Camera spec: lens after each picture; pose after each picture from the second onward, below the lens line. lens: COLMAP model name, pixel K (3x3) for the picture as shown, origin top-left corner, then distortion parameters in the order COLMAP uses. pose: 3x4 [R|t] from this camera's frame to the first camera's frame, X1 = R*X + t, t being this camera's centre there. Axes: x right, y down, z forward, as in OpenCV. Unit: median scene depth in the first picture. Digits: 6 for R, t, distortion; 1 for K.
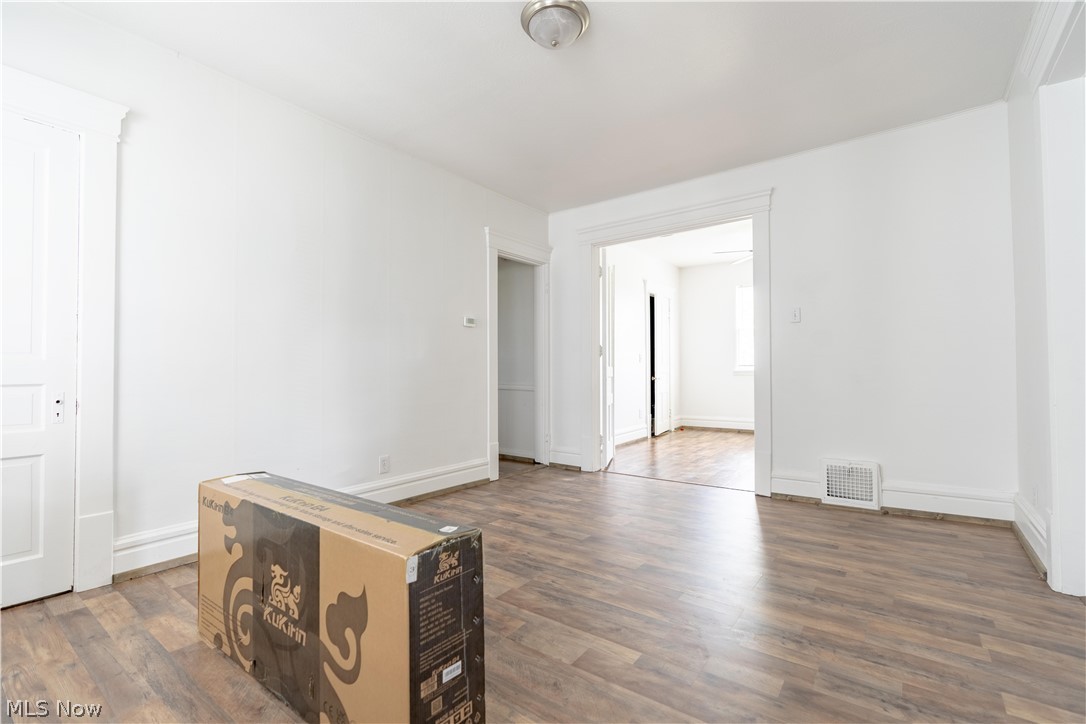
lens RADIAL K [[485.2, 0, 539.9], [0, 485.2, 370.8], [0, 0, 1]] dist [-0.007184, 0.003314]
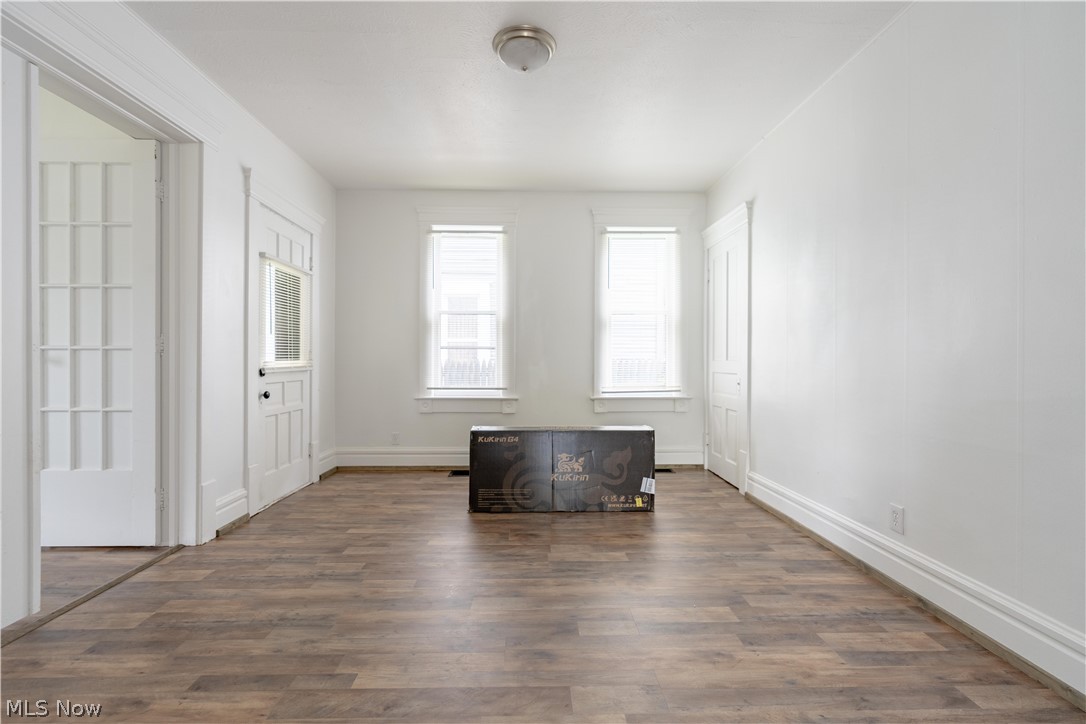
lens RADIAL K [[485.2, 0, 540.4], [0, 485.2, 360.8], [0, 0, 1]] dist [-0.007184, 0.003314]
pose [[-0.780986, 0.005224, -0.624527, 0.656142], [0.002253, 0.999982, 0.005548, -0.028025], [0.624545, 0.002926, -0.780983, 1.777461]]
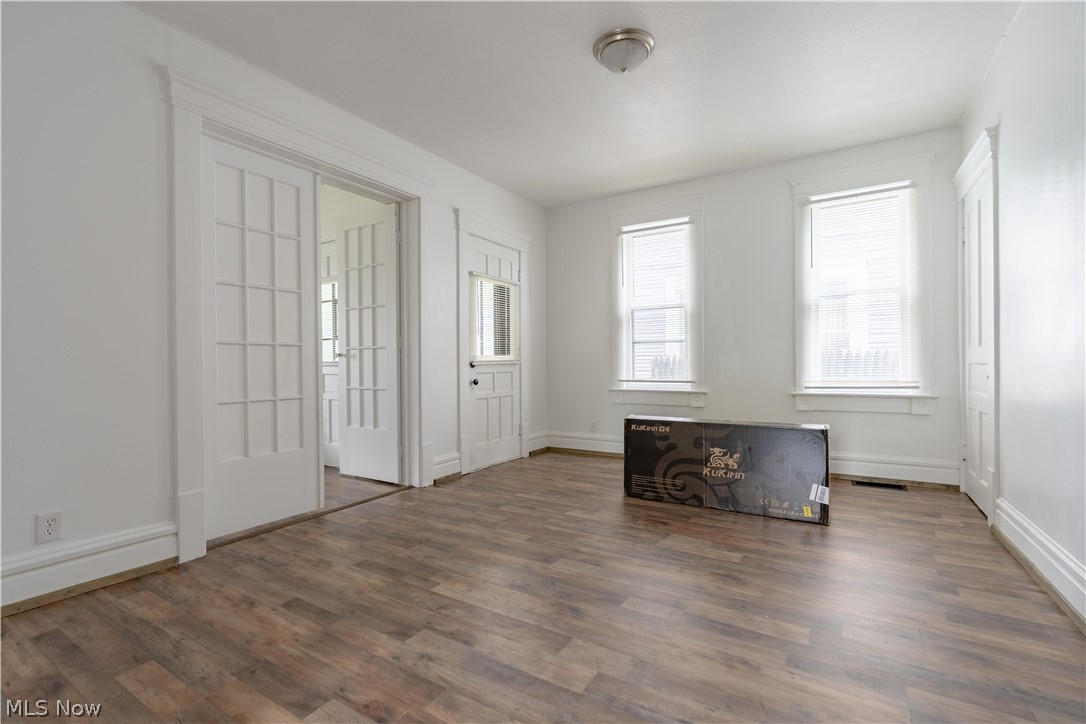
lens RADIAL K [[485.2, 0, 541.9], [0, 485.2, 362.1], [0, 0, 1]] dist [-0.007184, 0.003314]
pose [[-0.995047, 0.016266, -0.098065, 0.330808], [0.016047, 0.999867, 0.003023, 0.000948], [0.098102, 0.001435, -0.995175, 2.005999]]
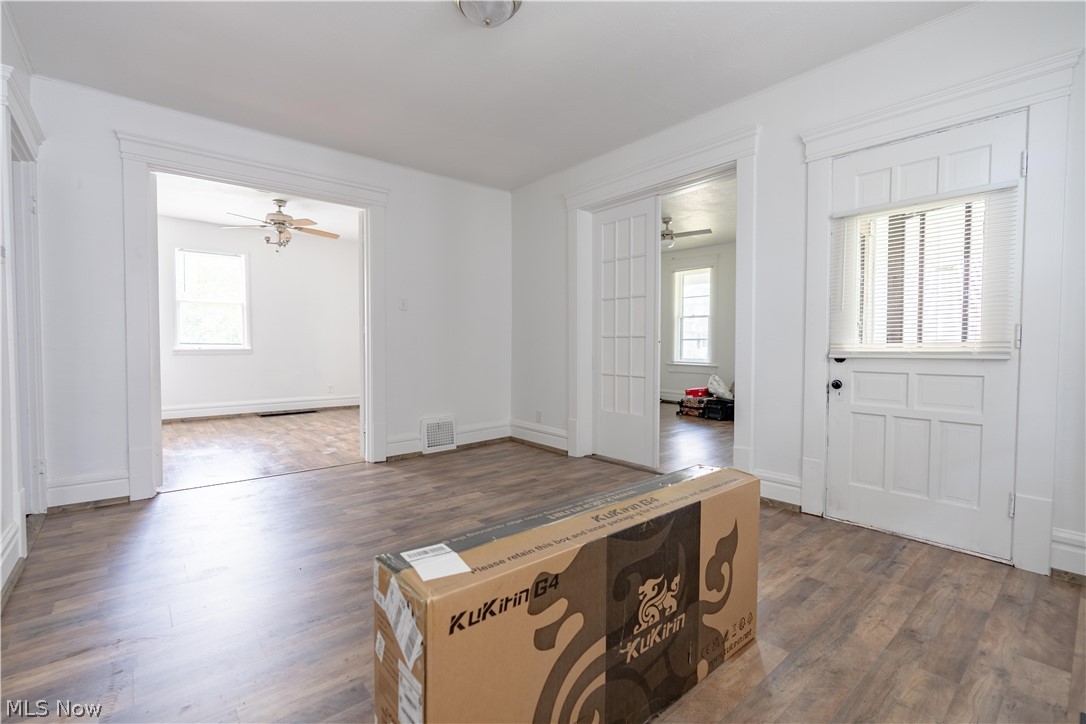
lens RADIAL K [[485.2, 0, 541.2], [0, 485.2, 362.4], [0, 0, 1]] dist [-0.007184, 0.003314]
pose [[0.211647, -0.024170, 0.977047, -0.888035], [-0.003619, 0.999668, 0.025514, -0.003681], [-0.977339, -0.008936, 0.211490, 0.638145]]
